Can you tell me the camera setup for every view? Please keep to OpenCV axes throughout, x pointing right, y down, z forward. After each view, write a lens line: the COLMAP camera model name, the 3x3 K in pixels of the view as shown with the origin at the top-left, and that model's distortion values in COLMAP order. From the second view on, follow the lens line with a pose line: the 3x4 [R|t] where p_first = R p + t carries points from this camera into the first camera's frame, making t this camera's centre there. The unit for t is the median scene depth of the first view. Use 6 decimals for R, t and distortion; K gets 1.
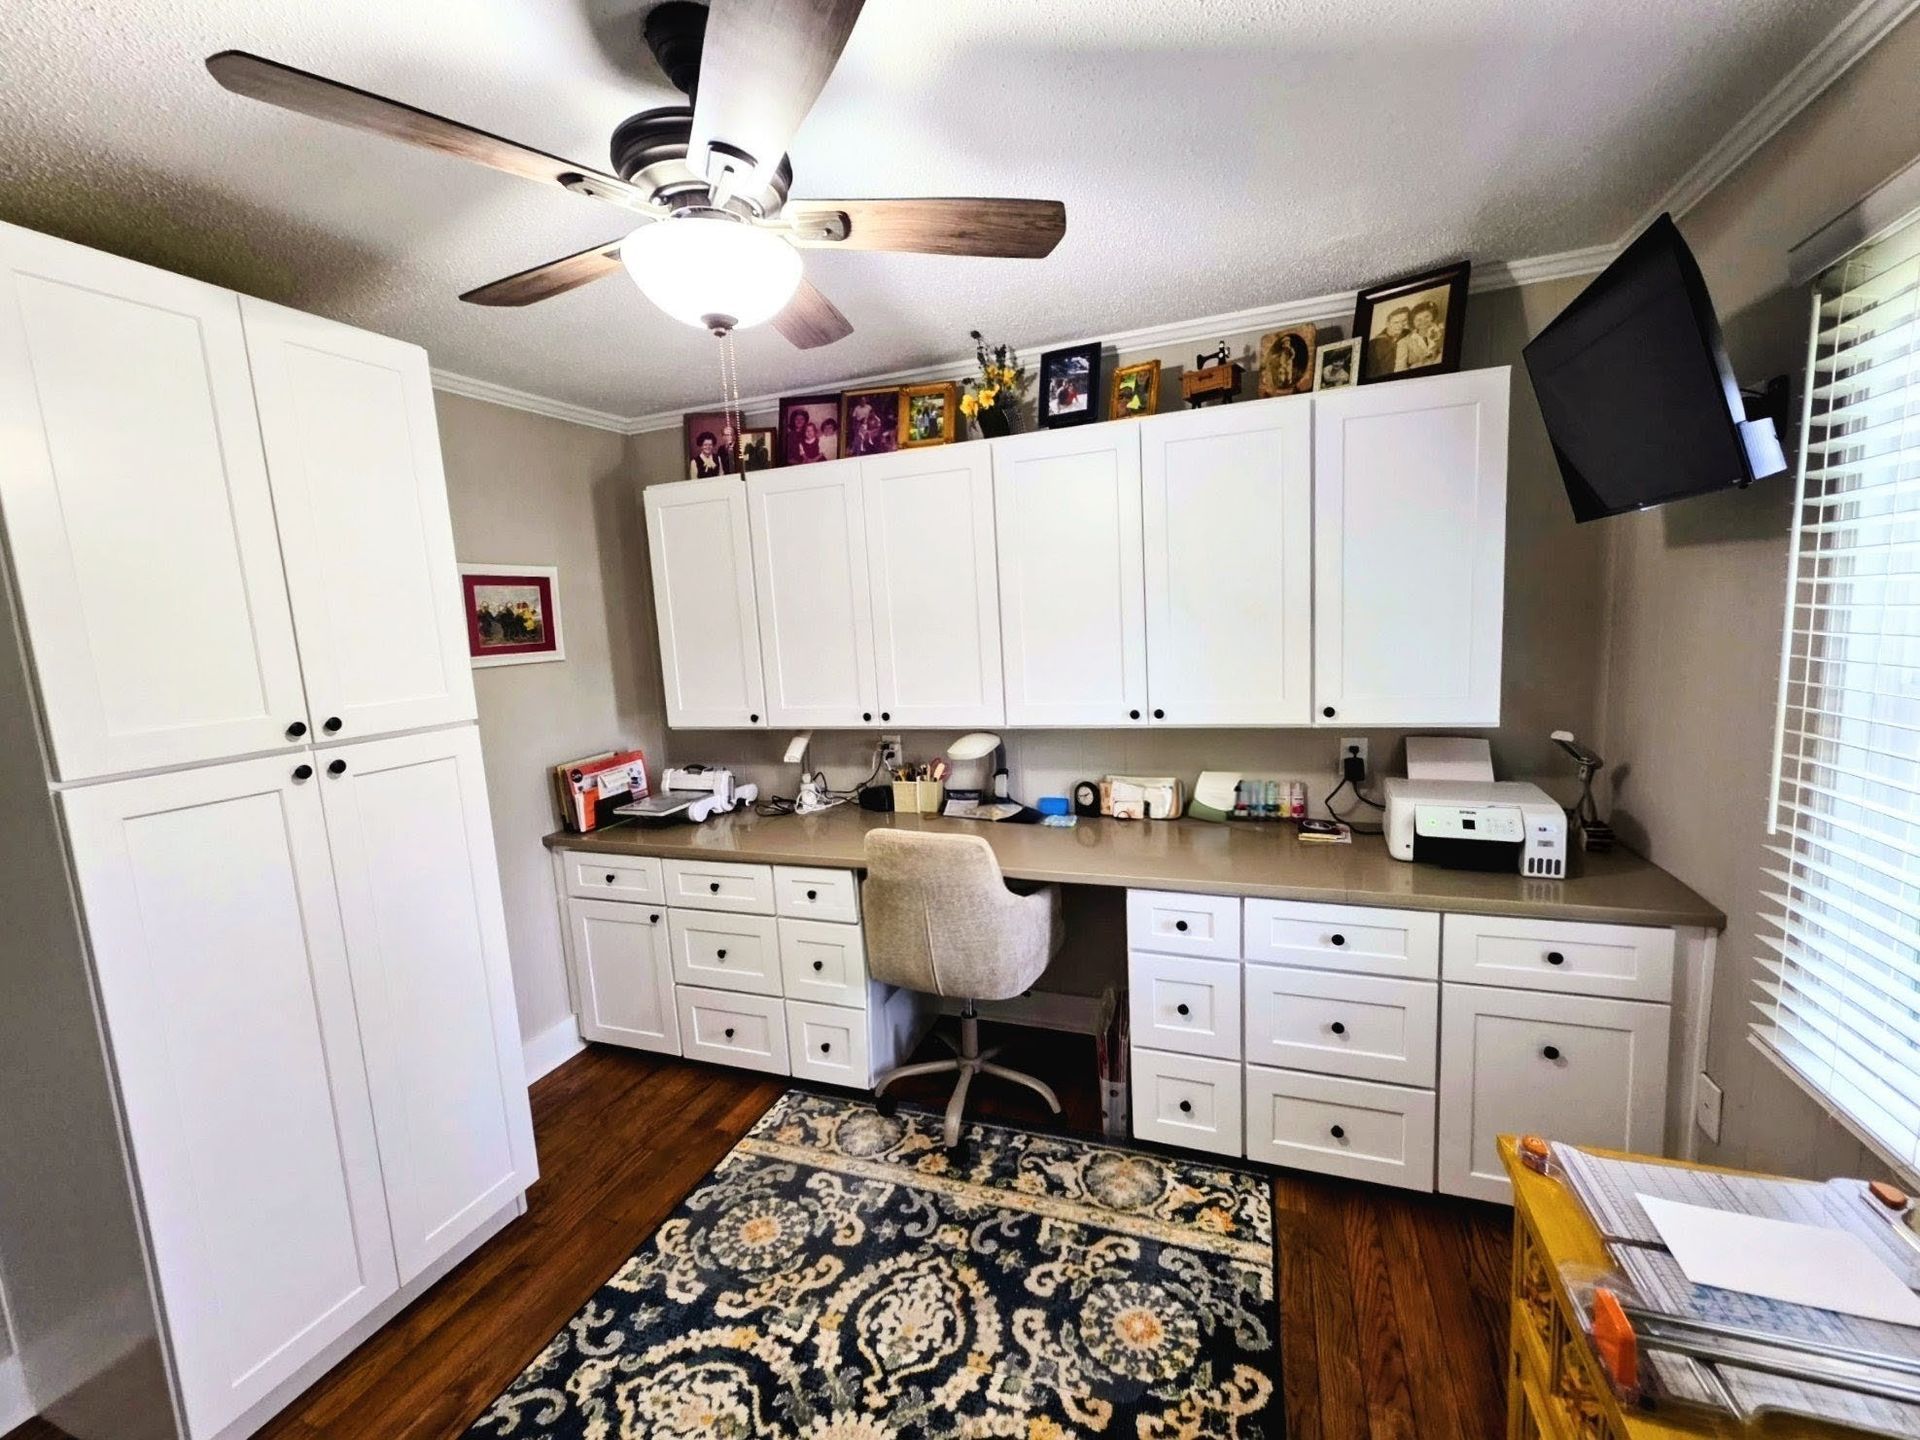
lens RADIAL K [[790.4, 0, 962.5], [0, 790.4, 720.2], [0, 0, 1]] dist [0.002031, 0.000015]
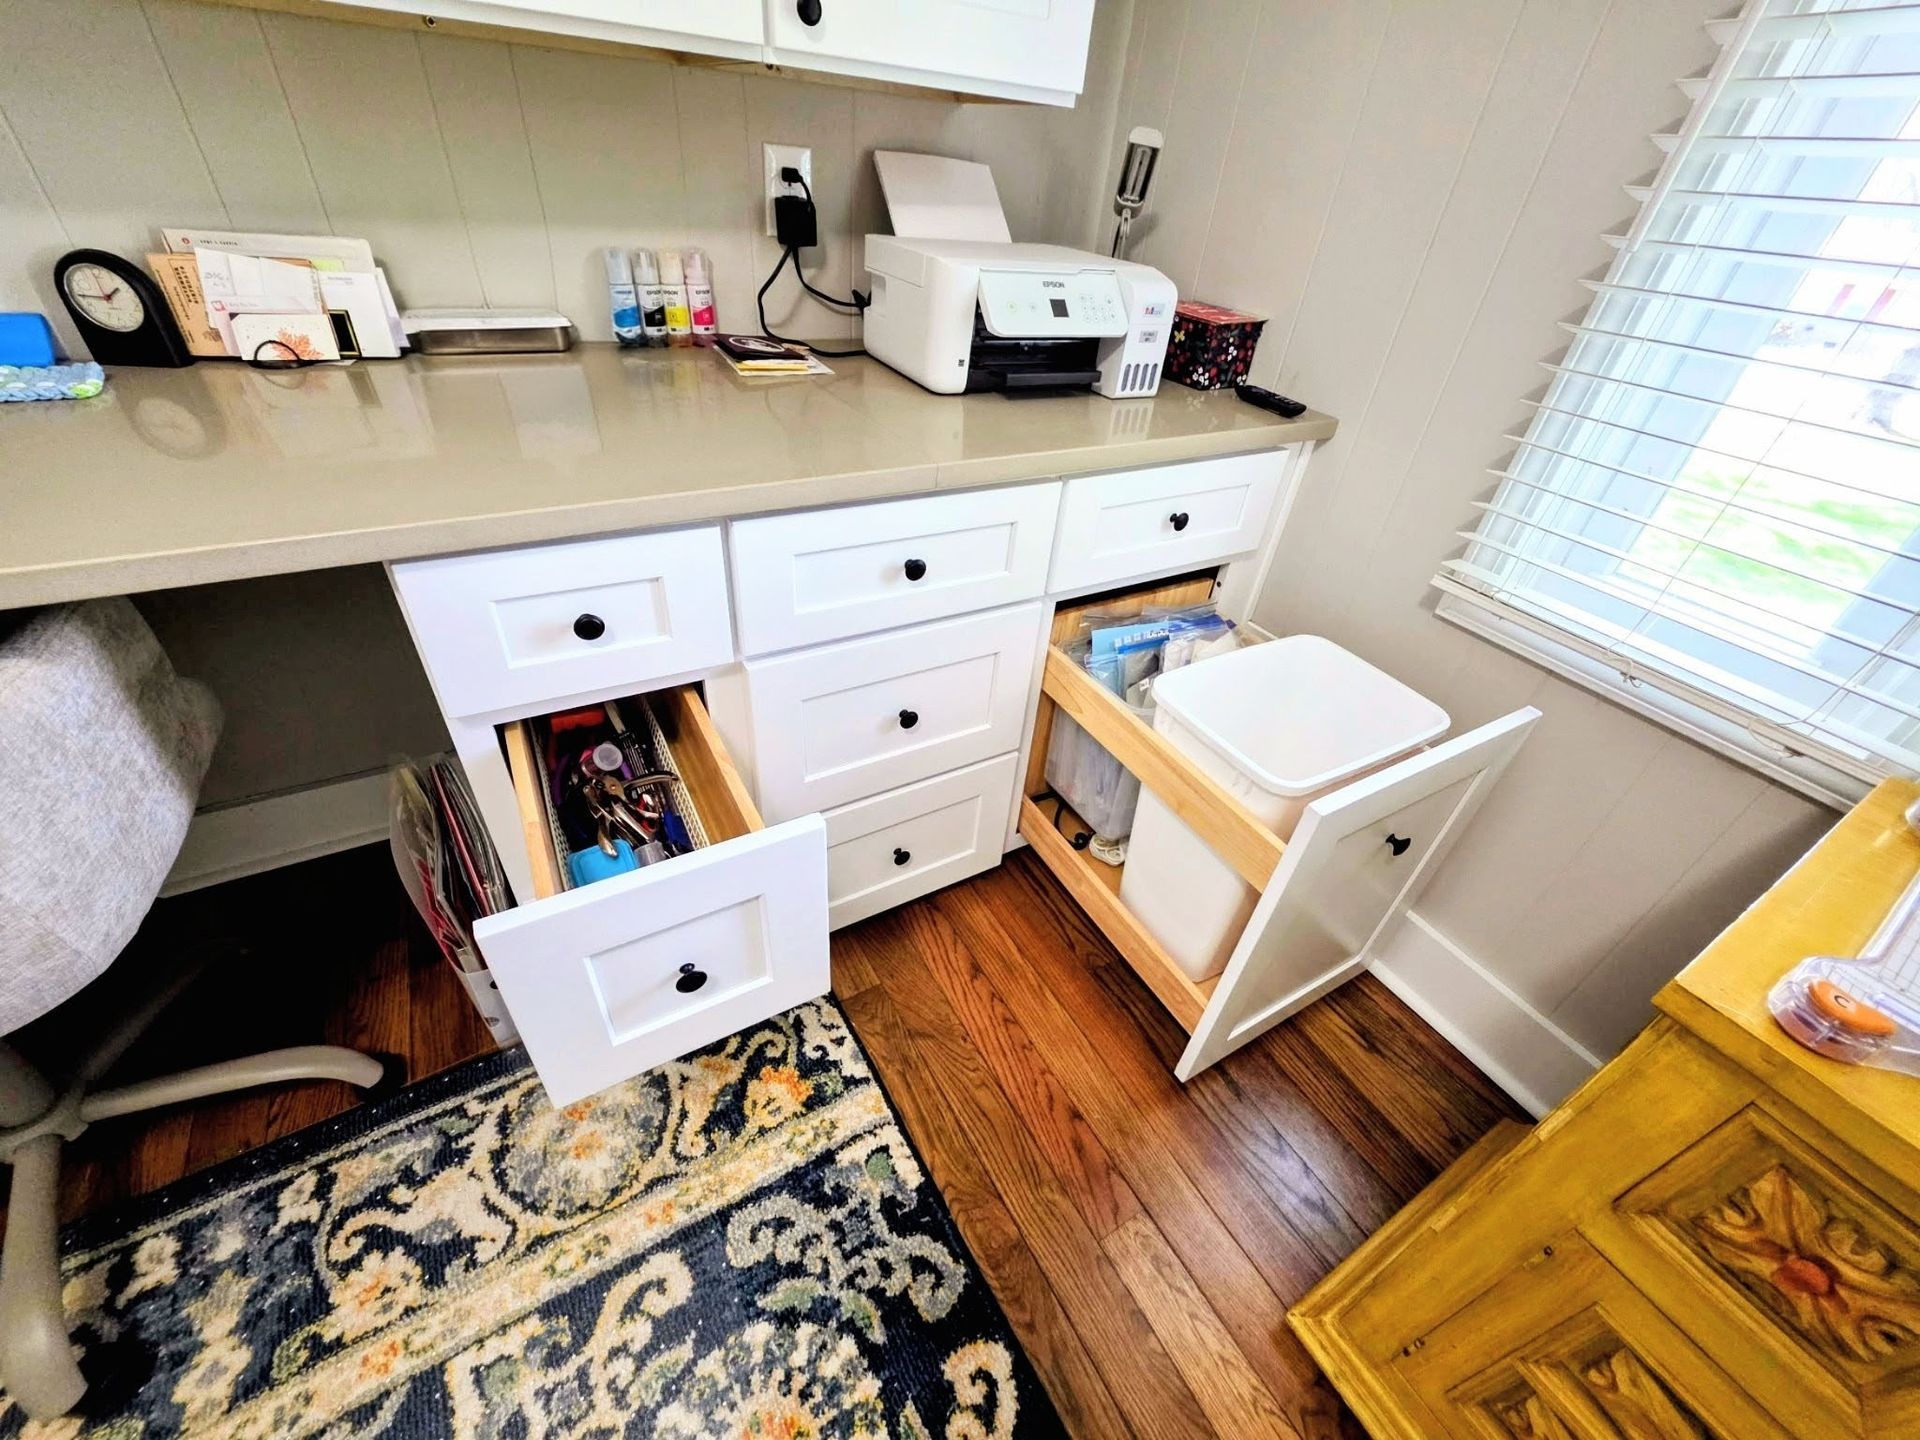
lens RADIAL K [[766.7, 0, 961.5], [0, 766.7, 716.1], [0, 0, 1]] dist [0.001861, 0.000592]
pose [[0.617714, -0.377848, 0.689681, 0.111373], [-0.012455, 0.872197, 0.488996, 0.108939], [-0.786304, -0.310649, 0.534062, 0.620014]]
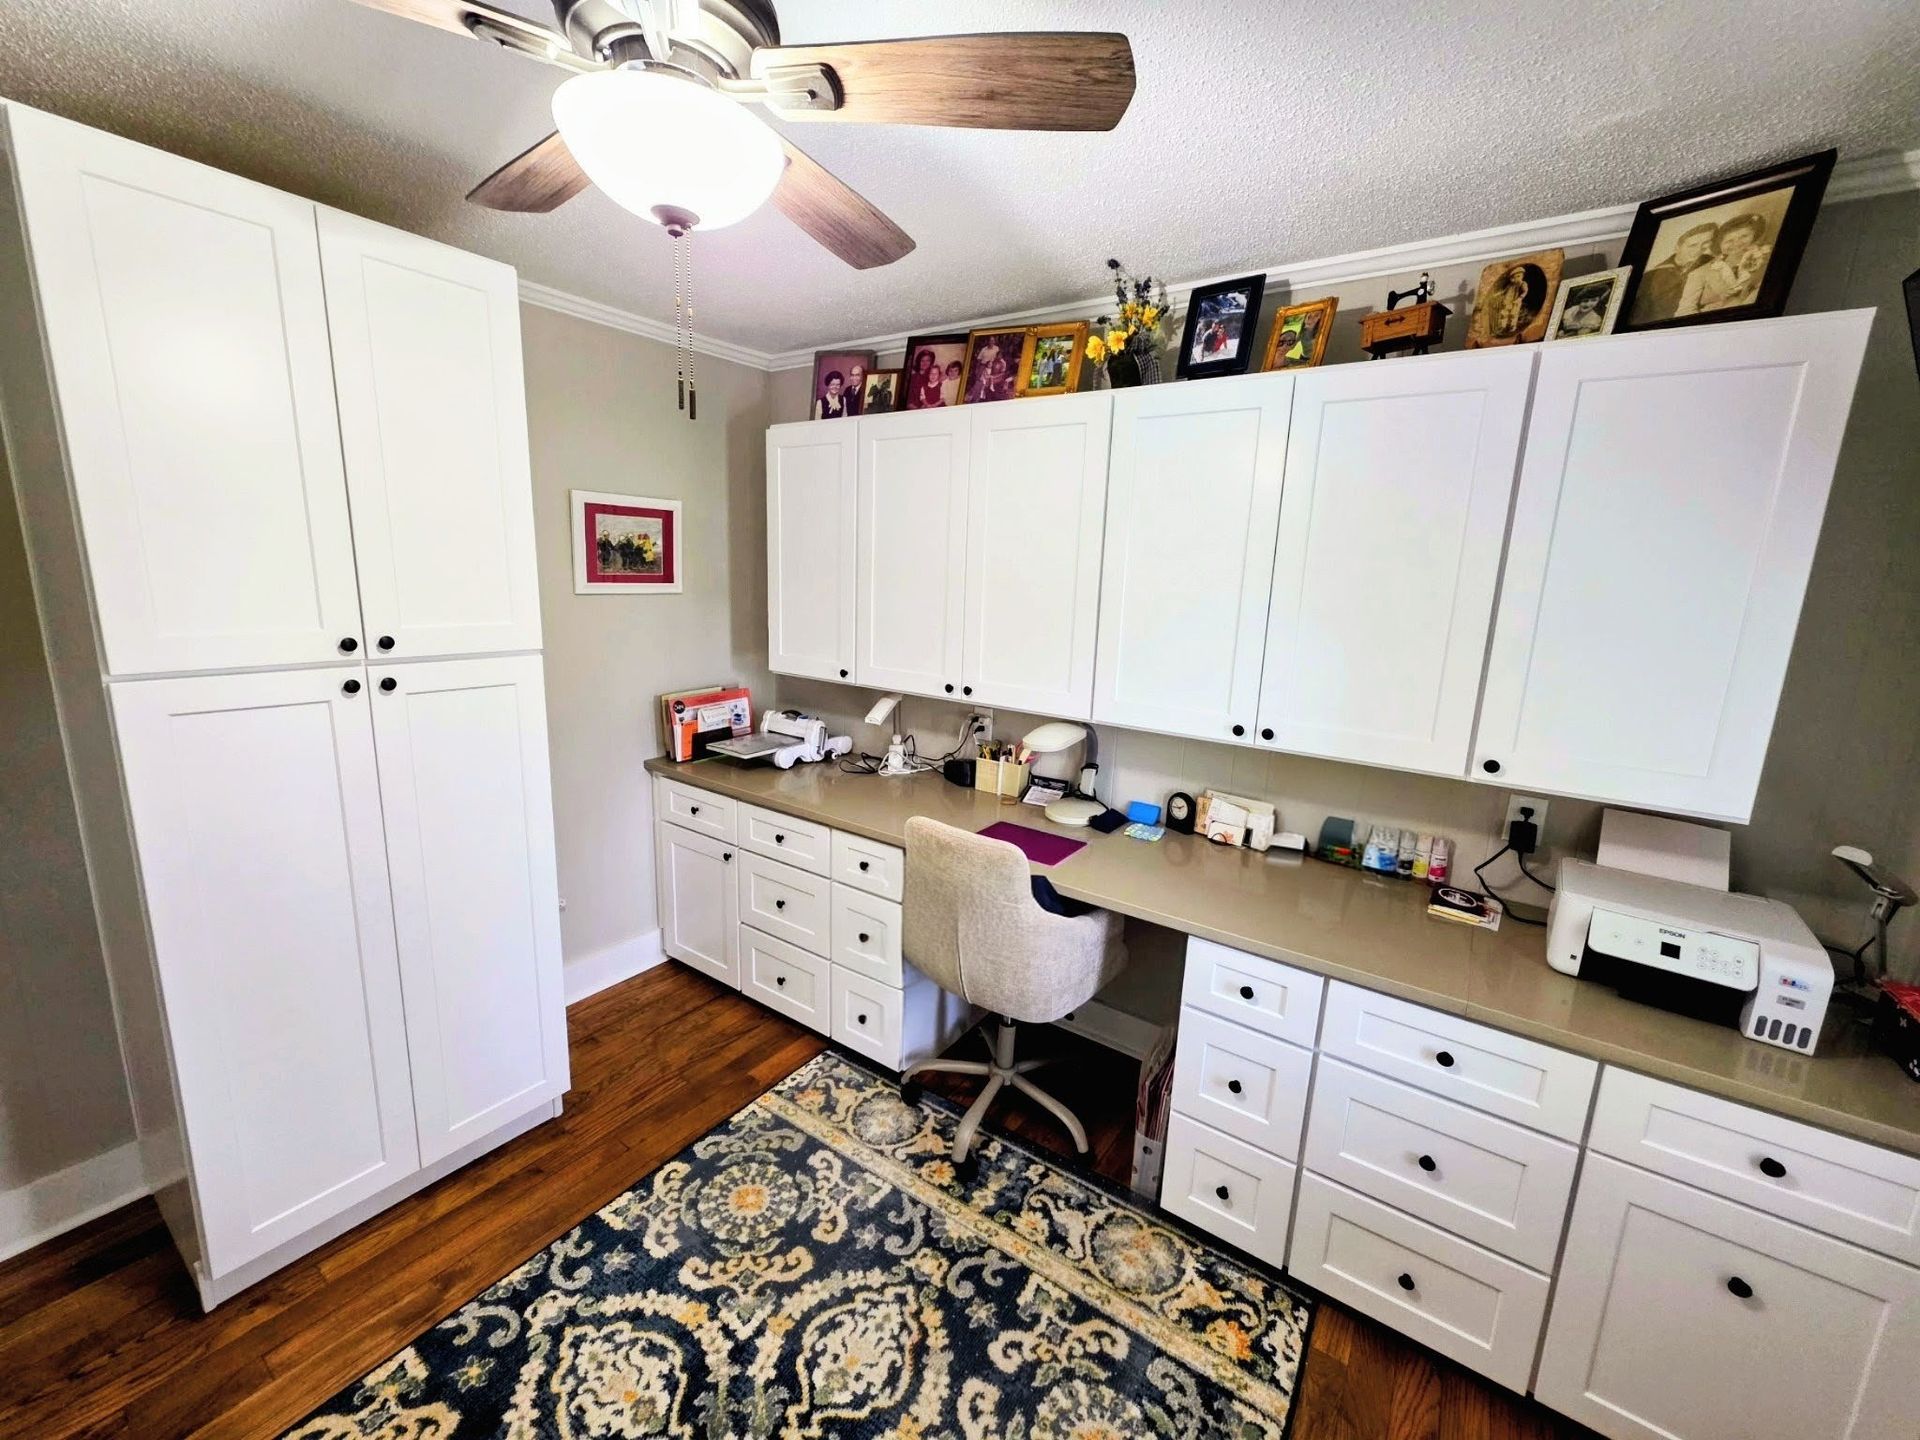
lens RADIAL K [[760.6, 0, 960.3], [0, 760.6, 716.9], [0, 0, 1]] dist [0.001028, 0.000697]
pose [[0.965596, 0.137487, -0.220730, 0.117307], [-0.123365, 0.989400, 0.076607, -0.050706], [0.228923, -0.046741, 0.972322, 0.154589]]
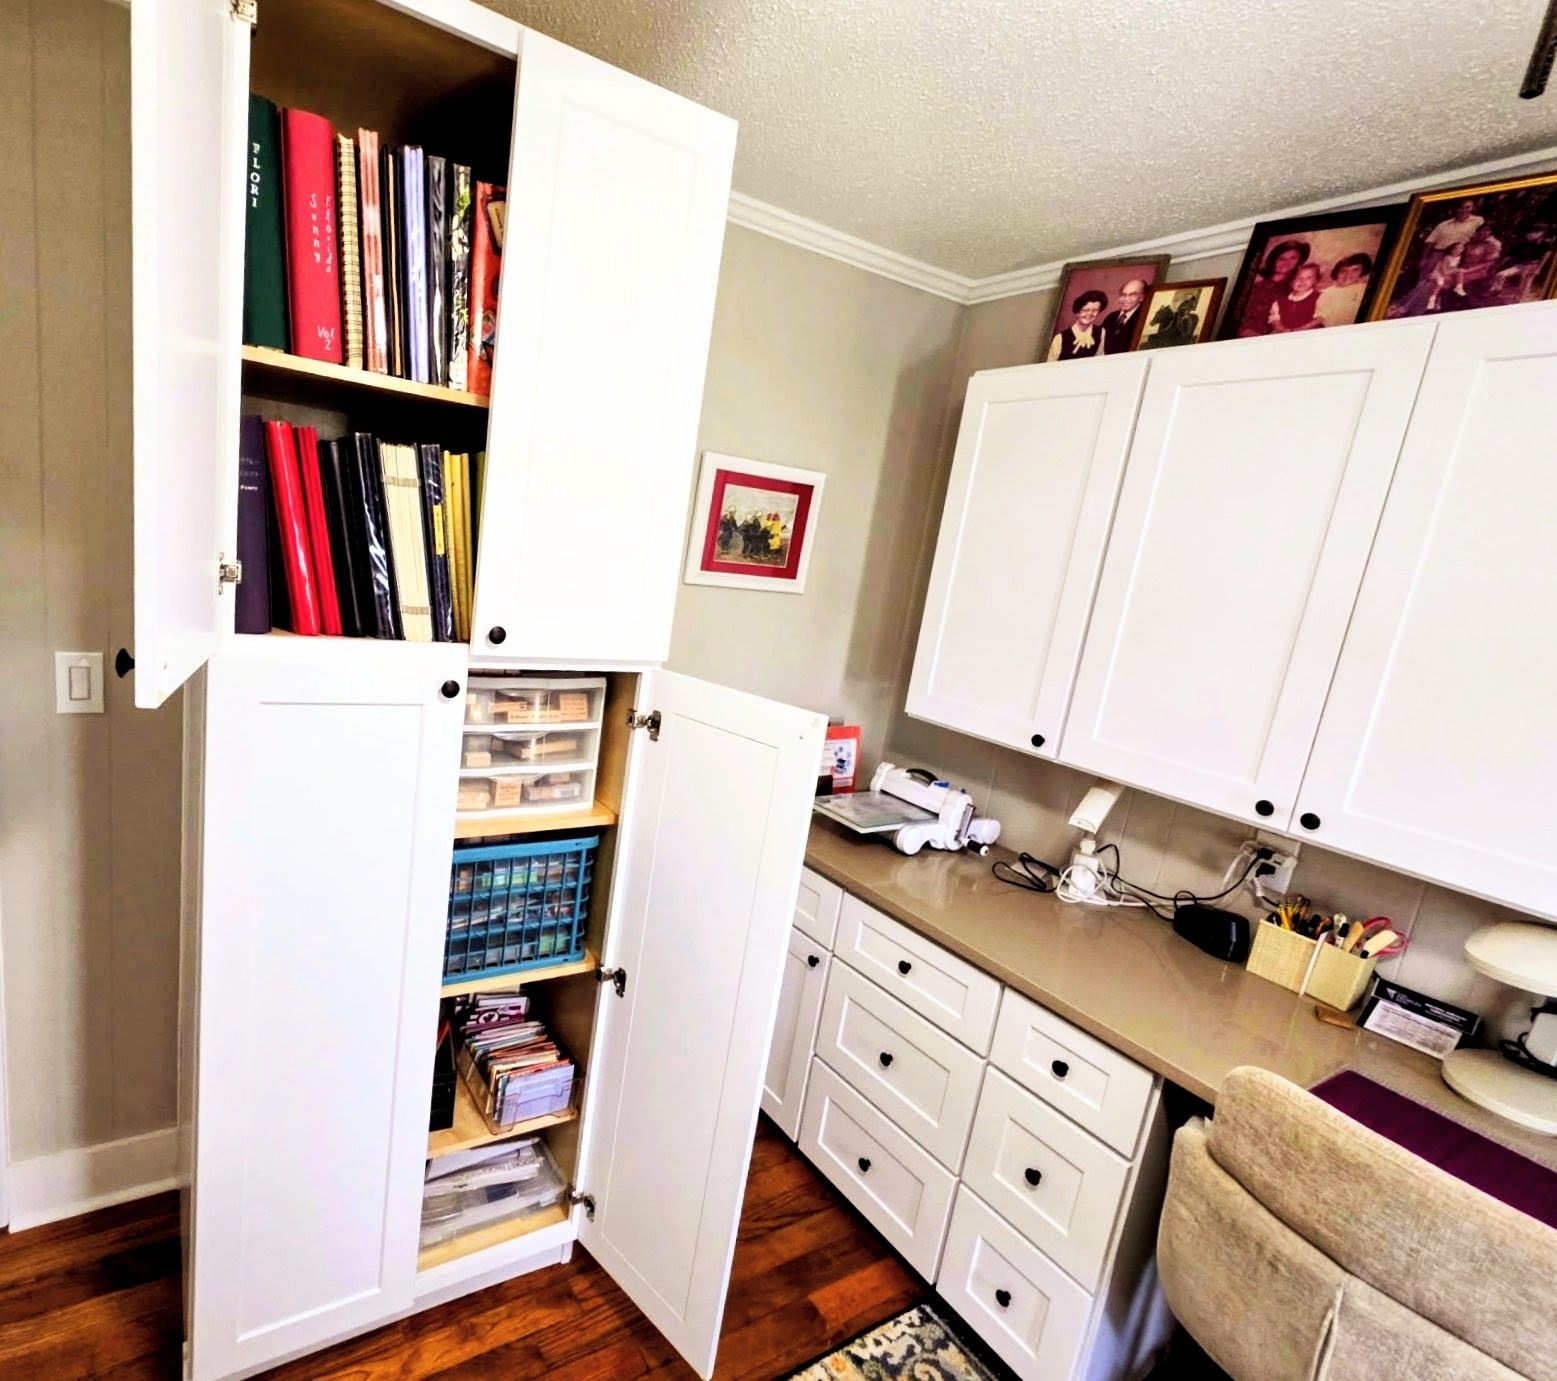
lens RADIAL K [[818.2, 0, 620.2], [0, 818.2, 697.8], [0, 0, 1]] dist [0.001593, -0.000148]
pose [[0.750691, 0.272160, -0.601990, -0.166203], [-0.244399, 0.960964, 0.129683, -0.051173], [0.613785, 0.049773, 0.787903, 0.346215]]
